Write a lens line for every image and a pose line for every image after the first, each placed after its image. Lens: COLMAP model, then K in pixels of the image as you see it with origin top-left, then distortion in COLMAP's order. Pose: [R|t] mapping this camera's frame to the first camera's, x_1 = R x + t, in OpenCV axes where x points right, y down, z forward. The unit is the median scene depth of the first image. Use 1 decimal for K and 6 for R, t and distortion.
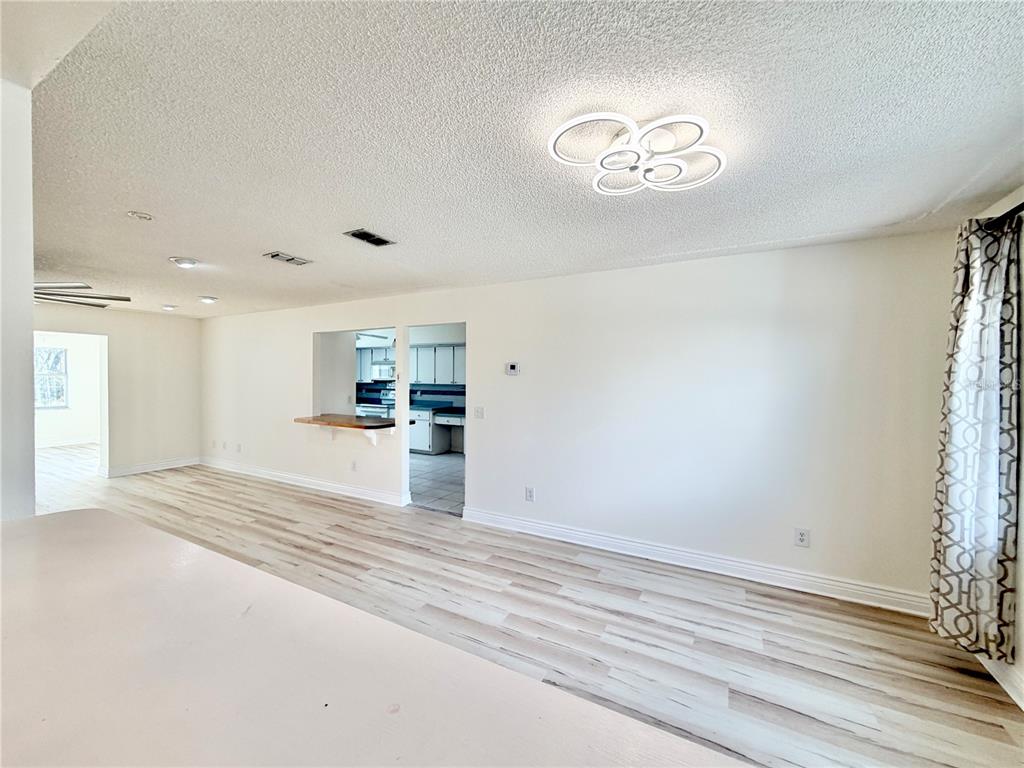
lens RADIAL K [[410.6, 0, 509.0], [0, 410.6, 384.2], [0, 0, 1]] dist [-0.001595, 0.000437]
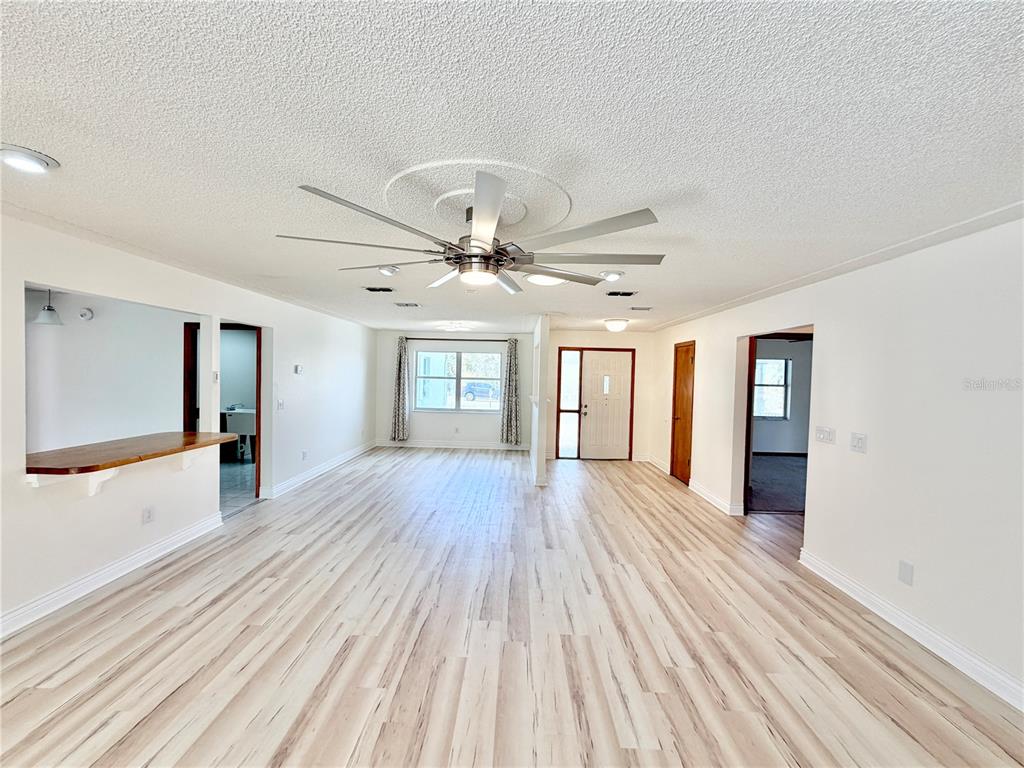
lens RADIAL K [[410.6, 0, 508.0], [0, 410.6, 383.1], [0, 0, 1]] dist [-0.001595, 0.000437]
pose [[-0.461311, -0.038533, 0.886401, -1.574158], [-0.012252, 0.999238, 0.037062, -0.051345], [-0.887154, 0.006237, -0.461431, 1.038548]]
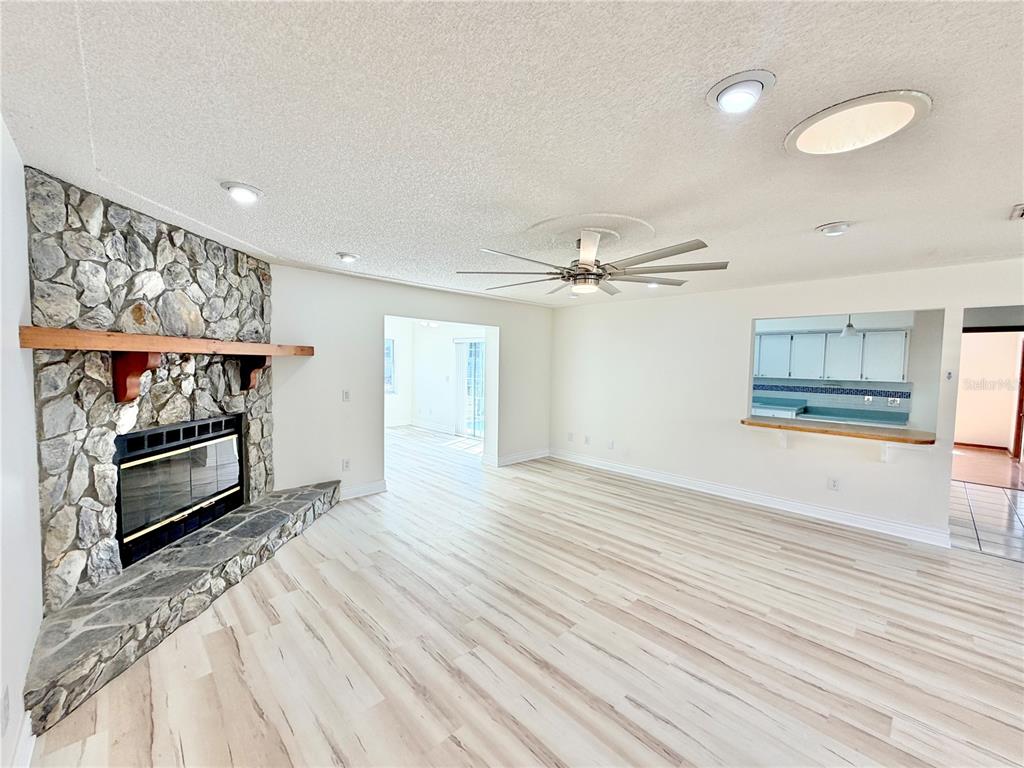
lens RADIAL K [[410.6, 0, 508.9], [0, 410.6, 383.9], [0, 0, 1]] dist [-0.001595, 0.000437]
pose [[0.953952, 0.025537, -0.298869, -0.981615], [-0.016251, 0.999306, 0.033517, -0.016780], [0.299517, -0.027117, 0.953705, 0.062578]]
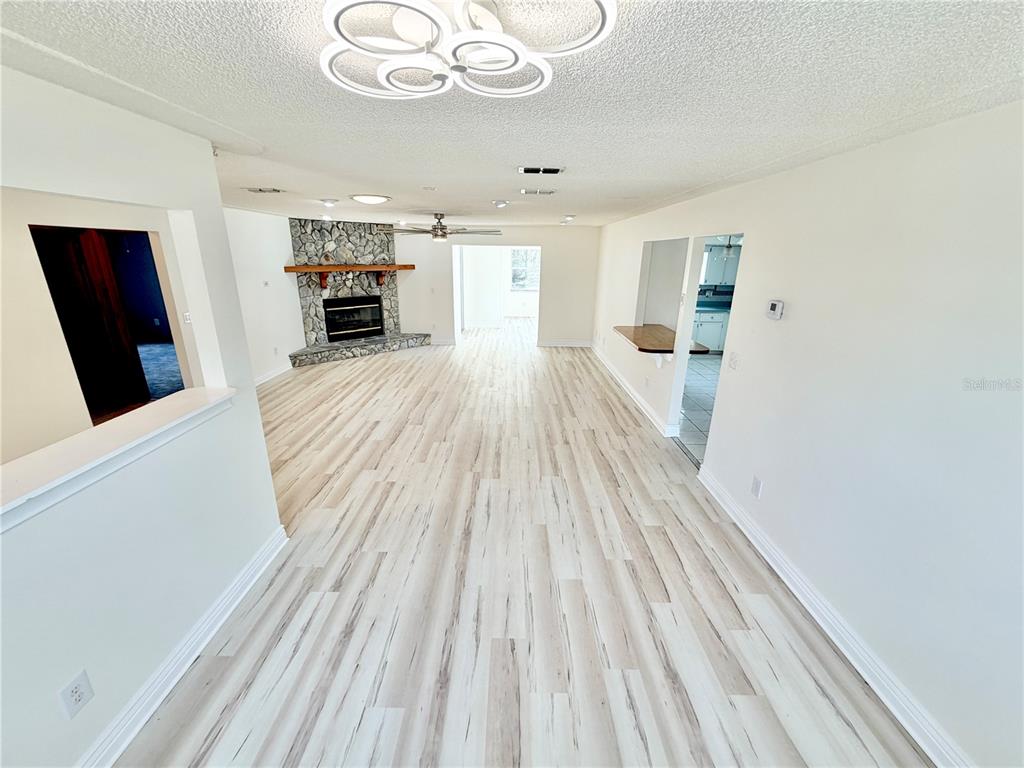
lens RADIAL K [[410.6, 0, 507.1], [0, 410.6, 384.5], [0, 0, 1]] dist [-0.001595, 0.000437]
pose [[0.471921, 0.266911, -0.840267, 0.405971], [-0.024430, 0.956665, 0.290164, -0.105041], [0.881302, -0.116406, 0.457991, 0.303622]]
